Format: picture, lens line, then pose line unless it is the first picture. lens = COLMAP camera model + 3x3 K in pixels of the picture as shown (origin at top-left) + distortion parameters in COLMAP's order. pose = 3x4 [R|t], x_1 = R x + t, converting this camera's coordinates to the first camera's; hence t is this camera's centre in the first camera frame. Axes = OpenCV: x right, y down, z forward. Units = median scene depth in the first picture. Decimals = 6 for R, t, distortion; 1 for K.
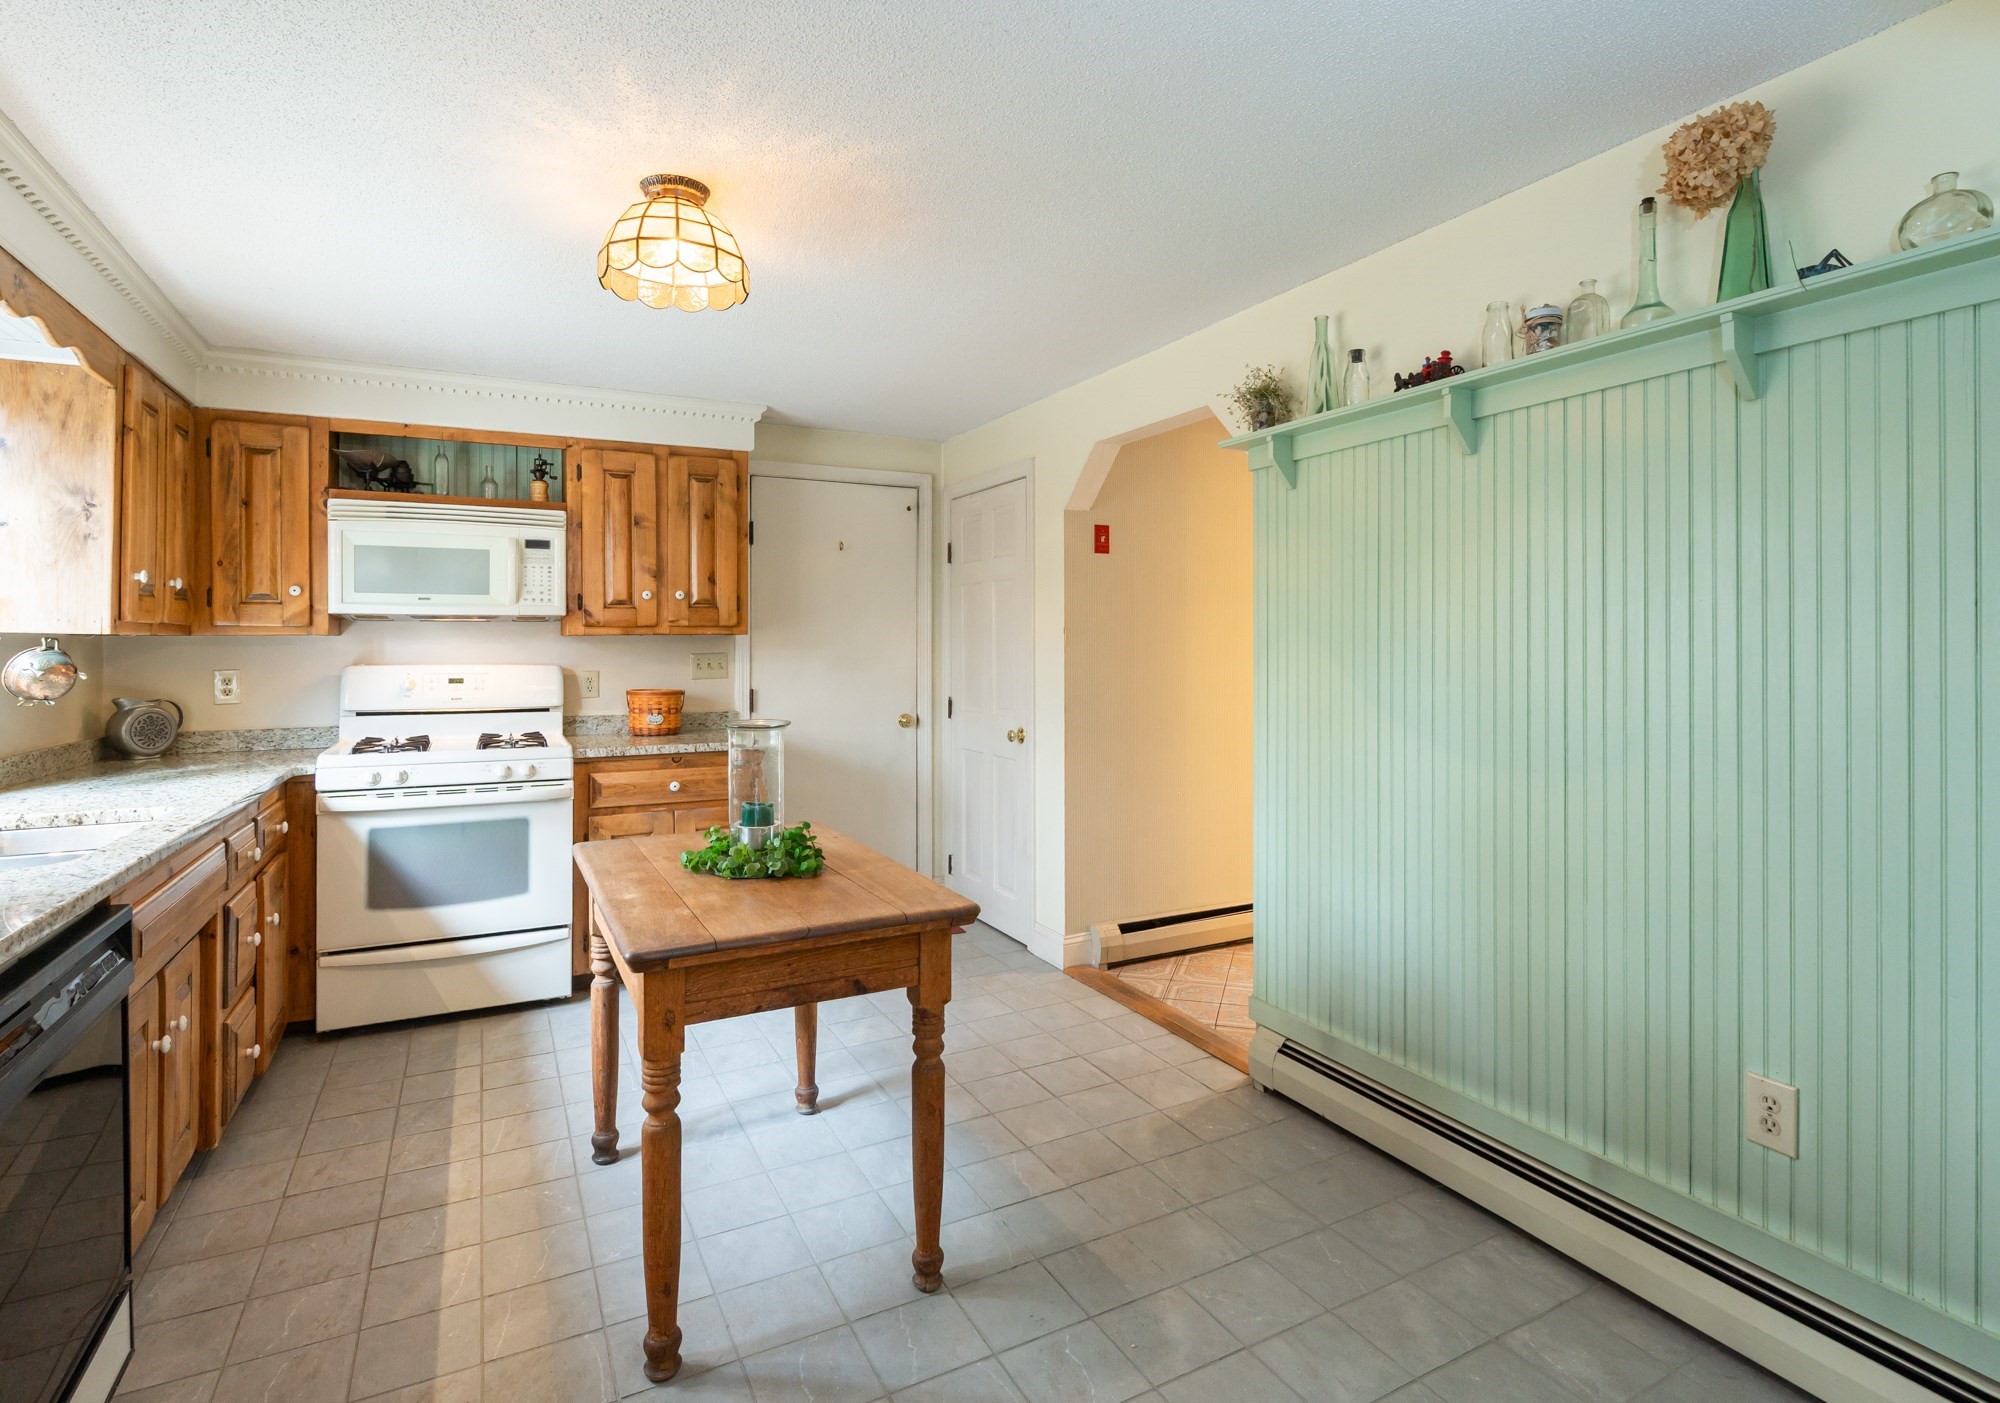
lens RADIAL K [[989.6, 0, 1012.8], [0, 989.6, 645.4], [0, 0, 1]] dist [-0.000161, -0.000902]
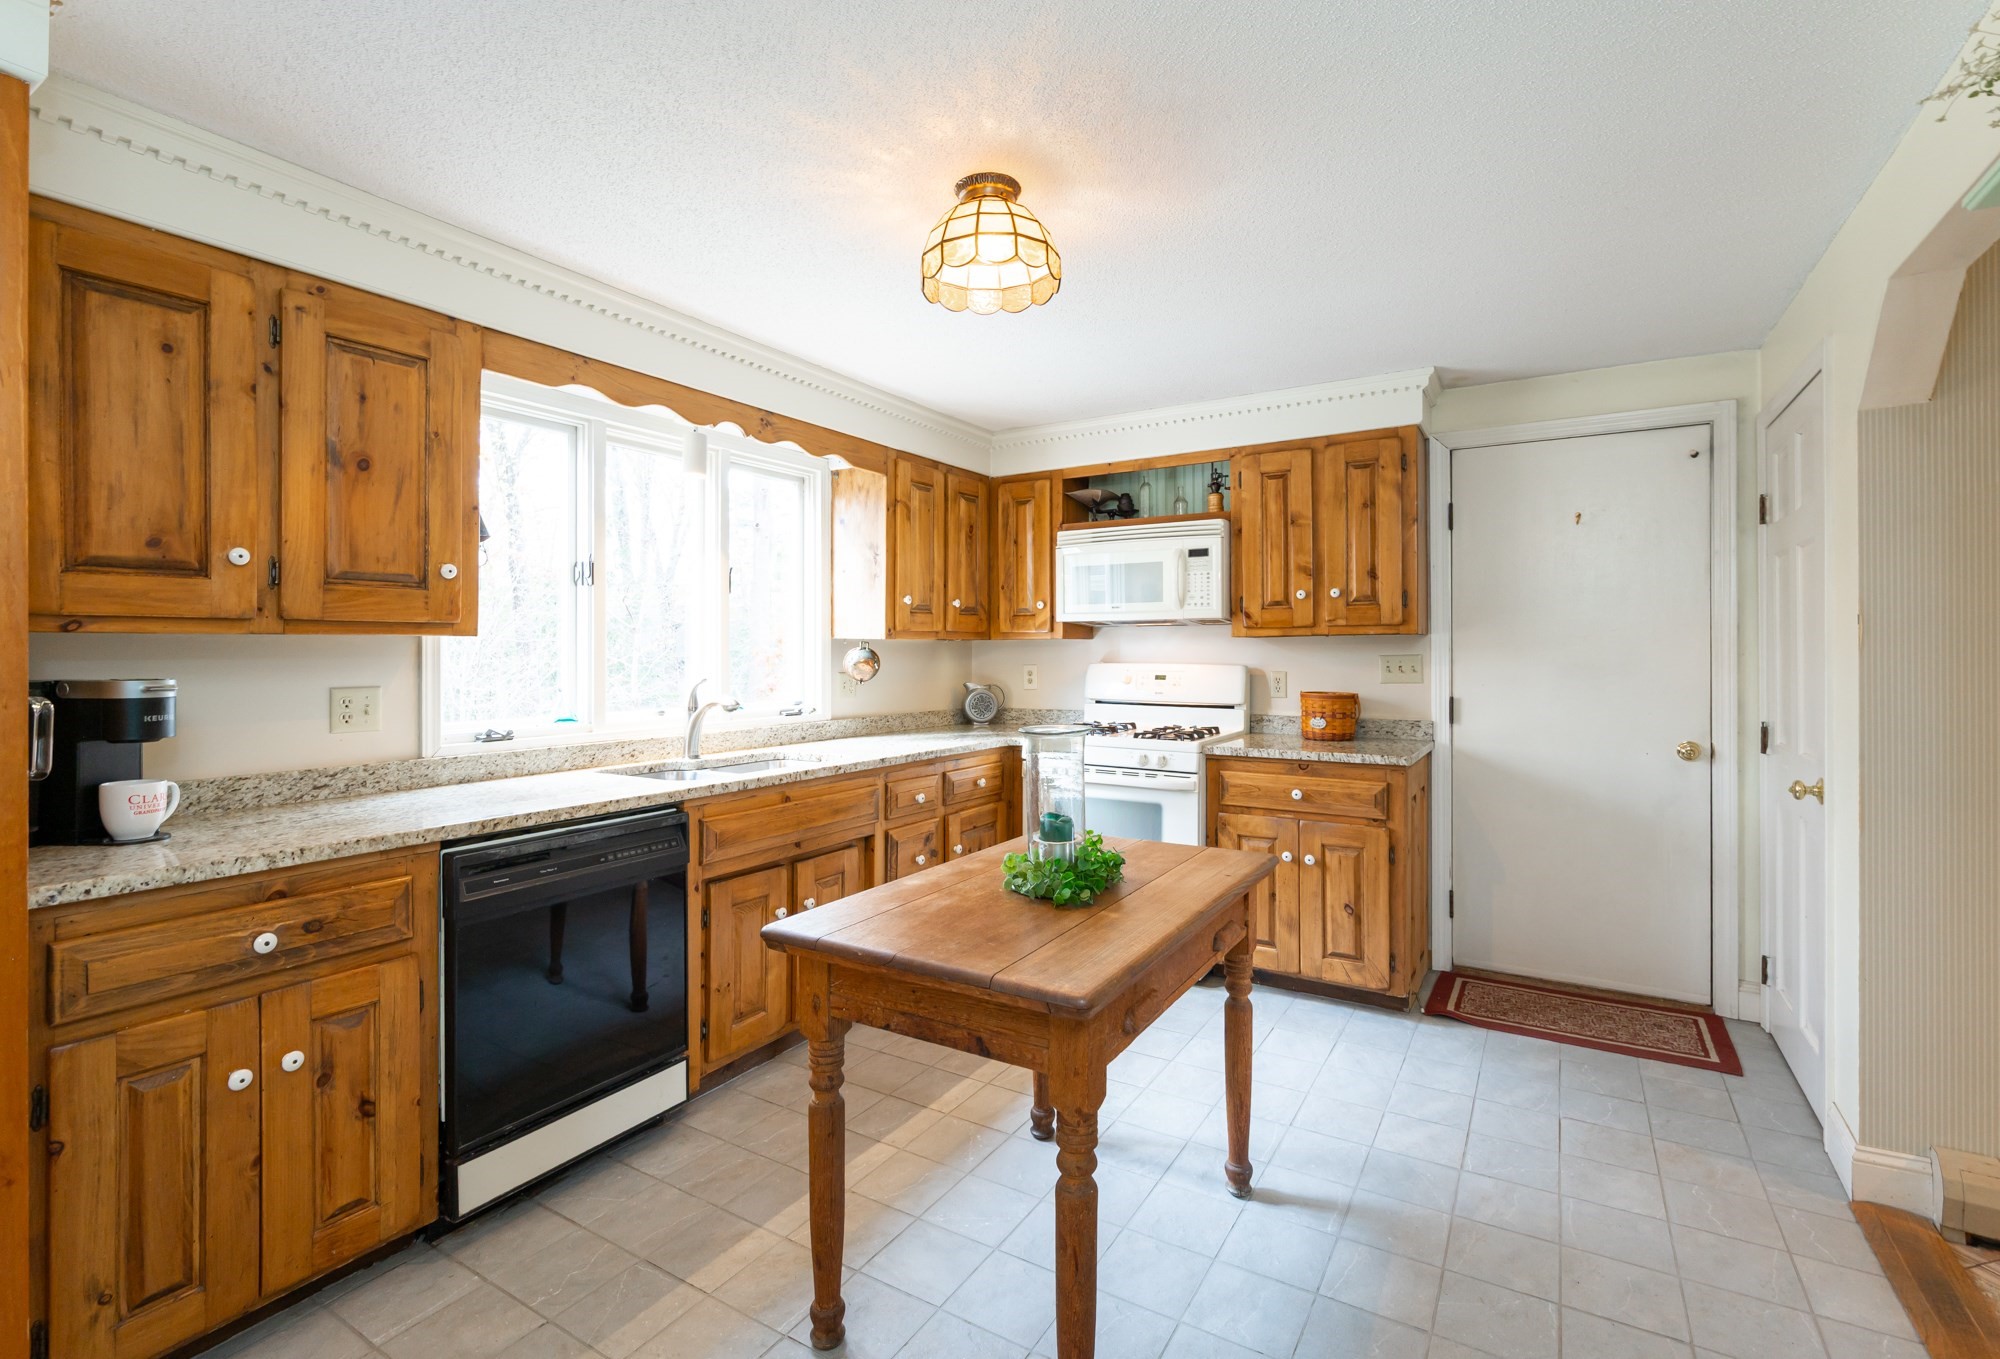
lens RADIAL K [[915.6, 0, 1022.0], [0, 915.6, 645.5], [0, 0, 1]] dist [-0.001841, -0.000227]
pose [[0.516161, -0.002347, -0.856488, 0.272896], [0.000321, 0.999997, -0.002547, 0.001437], [0.856491, 0.001040, 0.516160, 0.317125]]
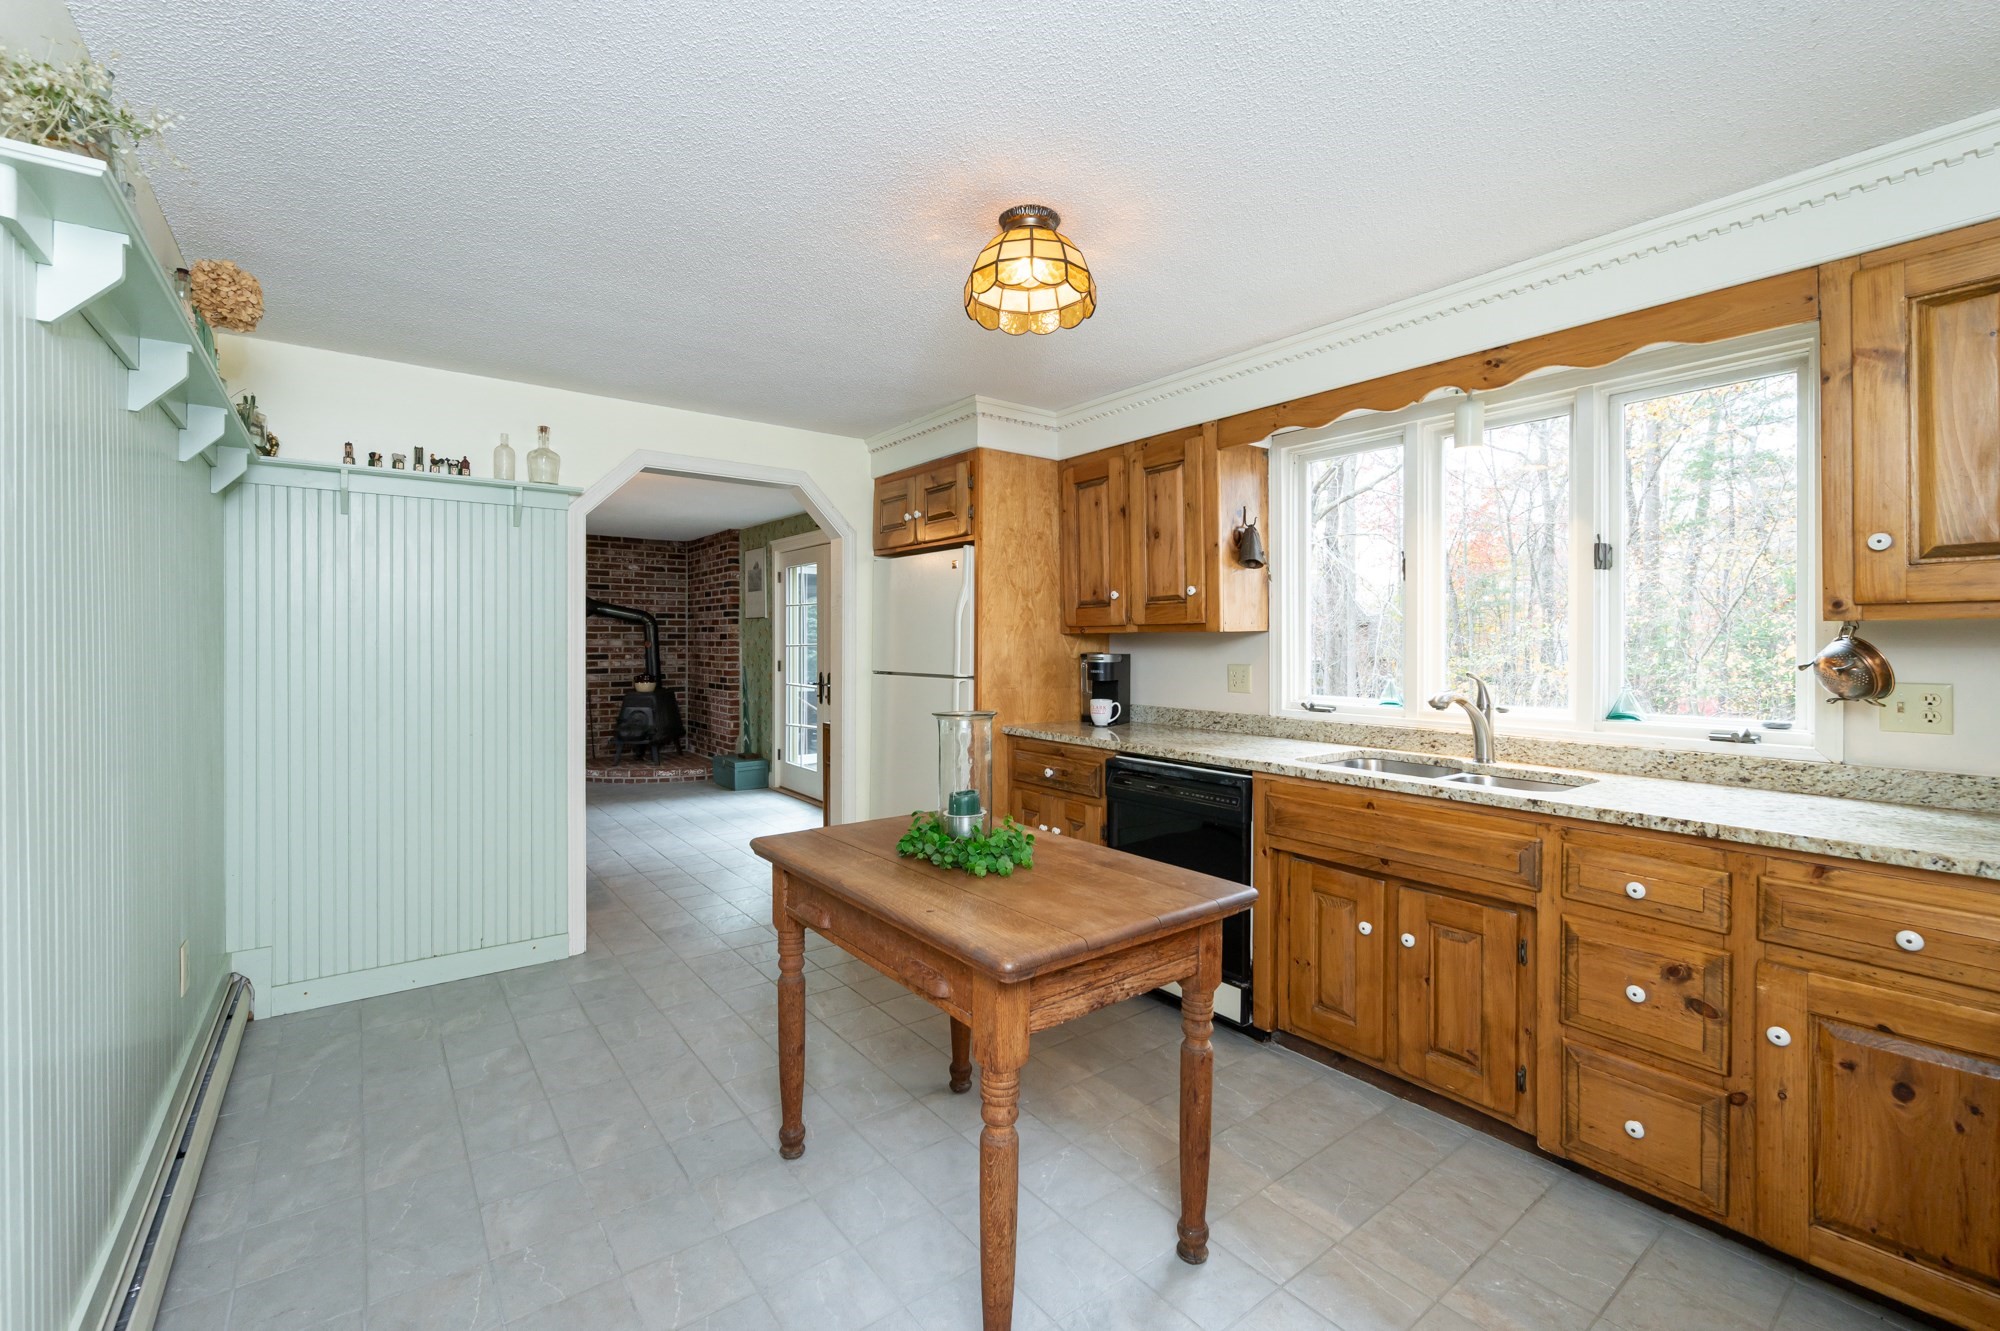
lens RADIAL K [[847.9, 0, 971.4], [0, 847.9, 634.7], [0, 0, 1]] dist [-0.004247, 0.000225]
pose [[-0.991447, 0.002299, -0.130488, -0.099976], [0.003375, 0.999962, -0.008029, 0.002630], [0.130465, -0.008401, -0.991417, 1.138214]]
